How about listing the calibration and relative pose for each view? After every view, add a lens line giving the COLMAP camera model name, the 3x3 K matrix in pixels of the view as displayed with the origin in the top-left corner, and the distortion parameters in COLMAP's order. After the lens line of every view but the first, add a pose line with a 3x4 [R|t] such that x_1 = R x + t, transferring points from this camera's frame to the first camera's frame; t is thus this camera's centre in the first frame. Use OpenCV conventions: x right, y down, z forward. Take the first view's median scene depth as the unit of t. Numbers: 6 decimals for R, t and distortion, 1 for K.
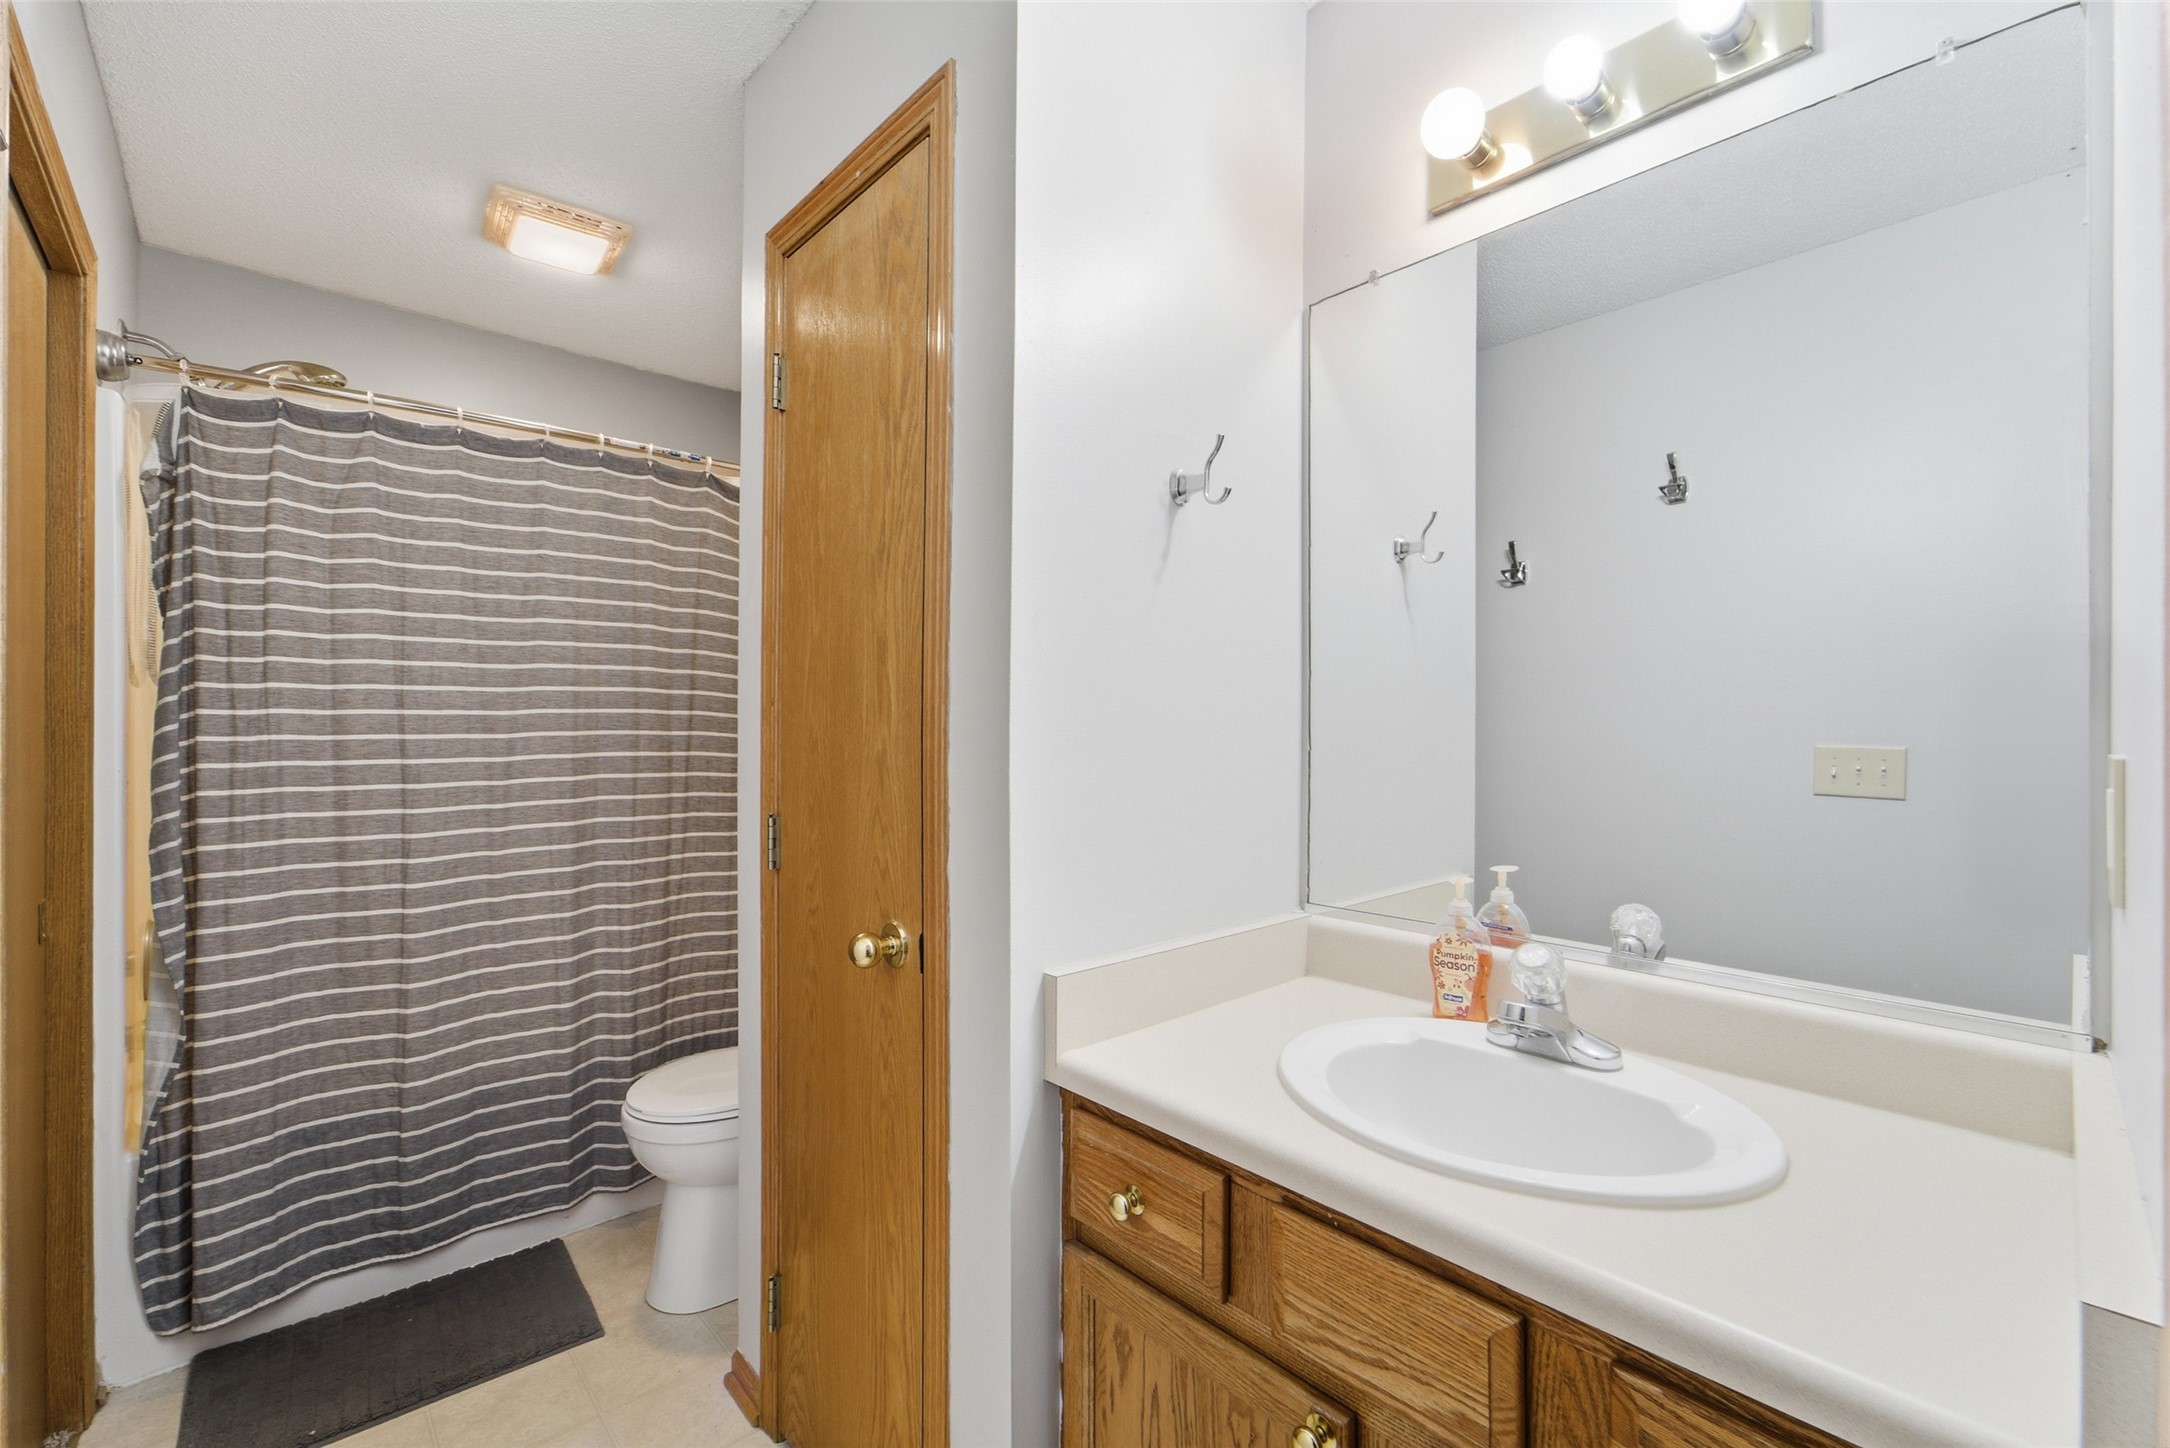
lens RADIAL K [[908.1, 0, 1089.2], [0, 908.1, 715.8], [0, 0, 1]] dist [-0.004407, 0.001689]
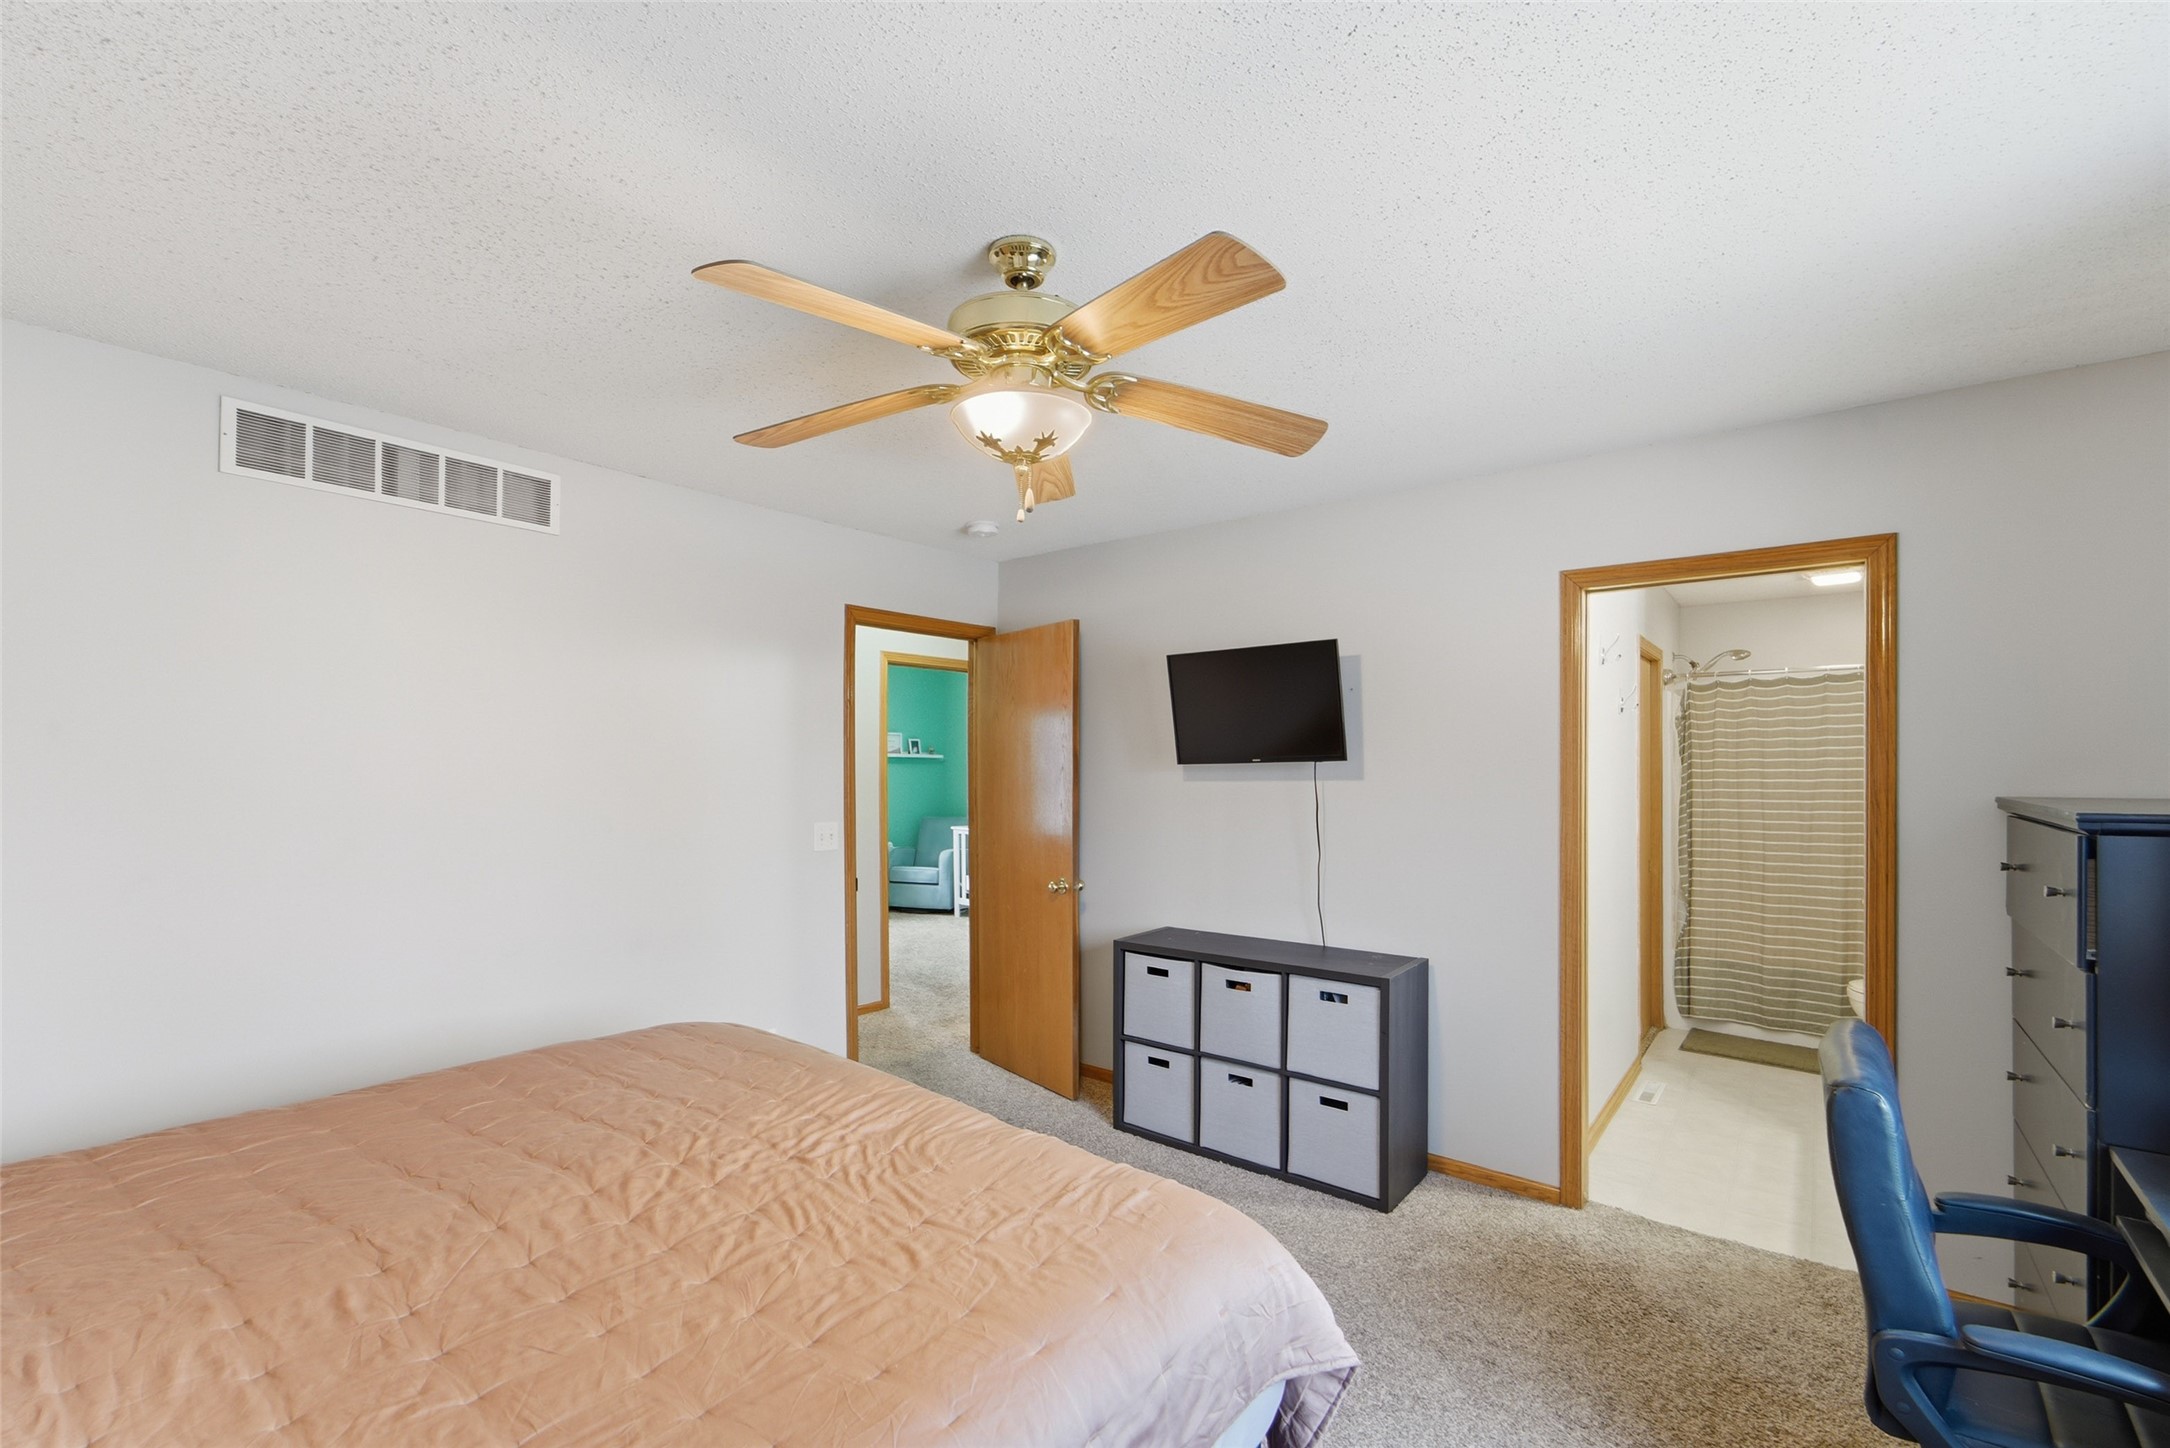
lens RADIAL K [[908.1, 0, 1126.3], [0, 908.1, 768.2], [0, 0, 1]] dist [-0.004407, 0.001689]
pose [[0.169261, 0.000272, -0.985571, 1.359827], [0.005205, 0.999986, 0.001170, -0.104890], [0.985557, -0.005328, 0.169257, -1.098656]]
